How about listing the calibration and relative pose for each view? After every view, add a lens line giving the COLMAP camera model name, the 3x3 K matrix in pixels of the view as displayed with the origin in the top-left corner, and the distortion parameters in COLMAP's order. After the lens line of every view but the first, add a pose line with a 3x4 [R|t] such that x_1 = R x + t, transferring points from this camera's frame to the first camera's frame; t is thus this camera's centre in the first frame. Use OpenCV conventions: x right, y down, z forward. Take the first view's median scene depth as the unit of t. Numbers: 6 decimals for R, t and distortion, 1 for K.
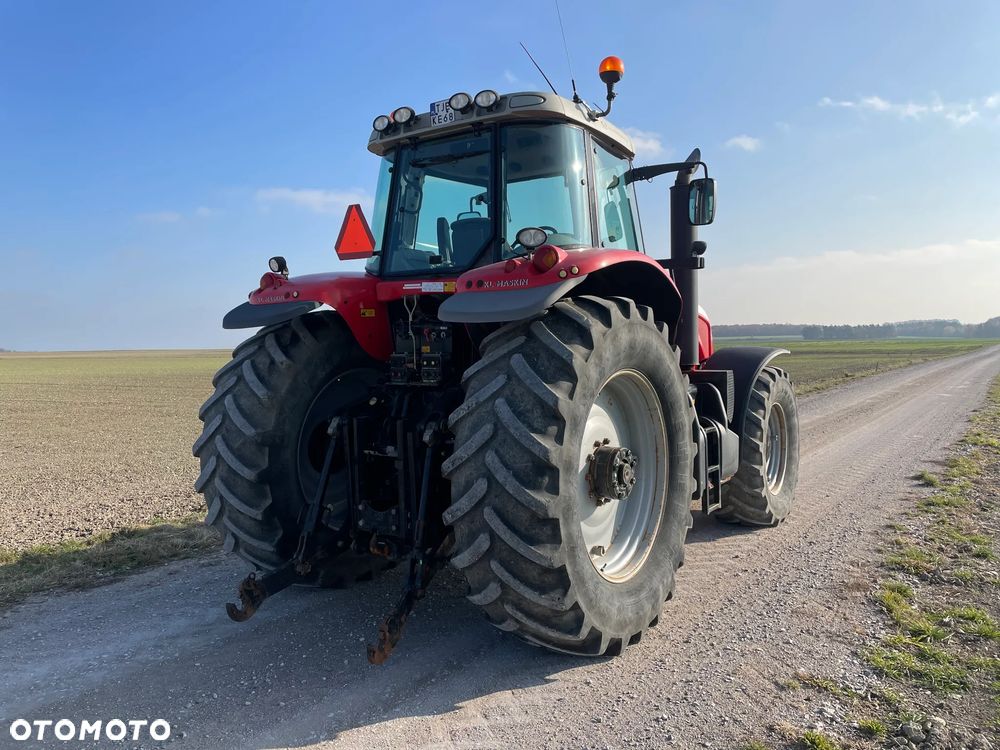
lens RADIAL K [[755.5, 0, 500.1], [0, 755.5, 353.7], [0, 0, 1]] dist [0.005864, -0.126639]
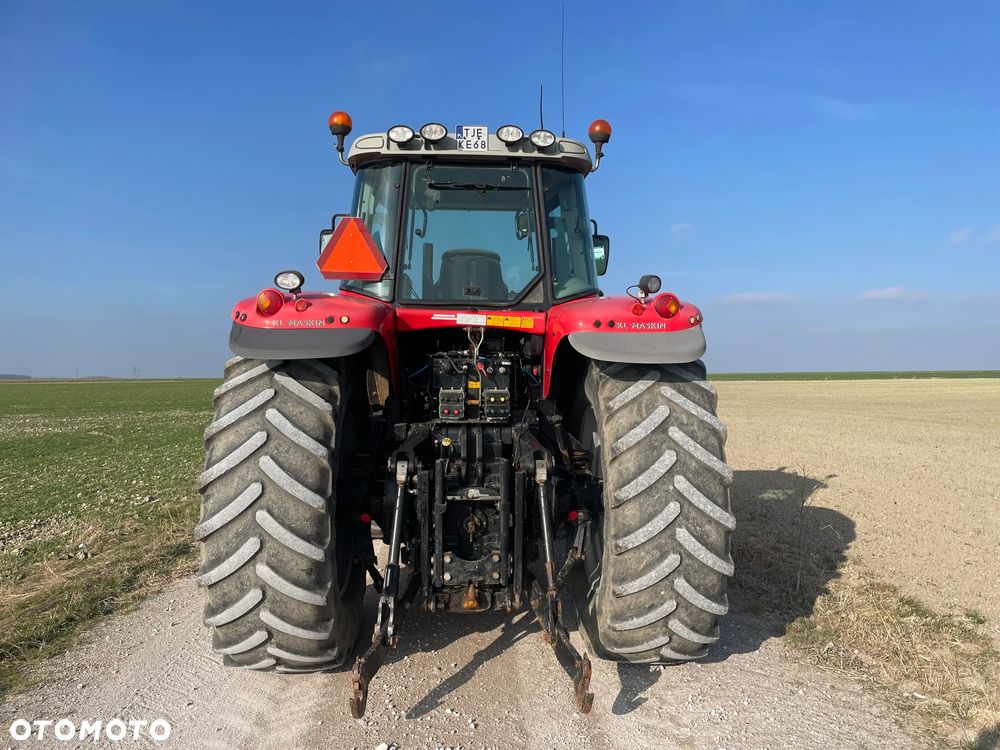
lens RADIAL K [[746.7, 0, 500.4], [0, 746.7, 367.9], [0, 0, 1]] dist [0.094648, -0.120418]
pose [[0.780385, 0.013319, 0.625157, -0.675856], [-0.005079, 0.999875, -0.014962, -0.013367], [-0.625278, 0.008501, 0.780355, 0.243108]]
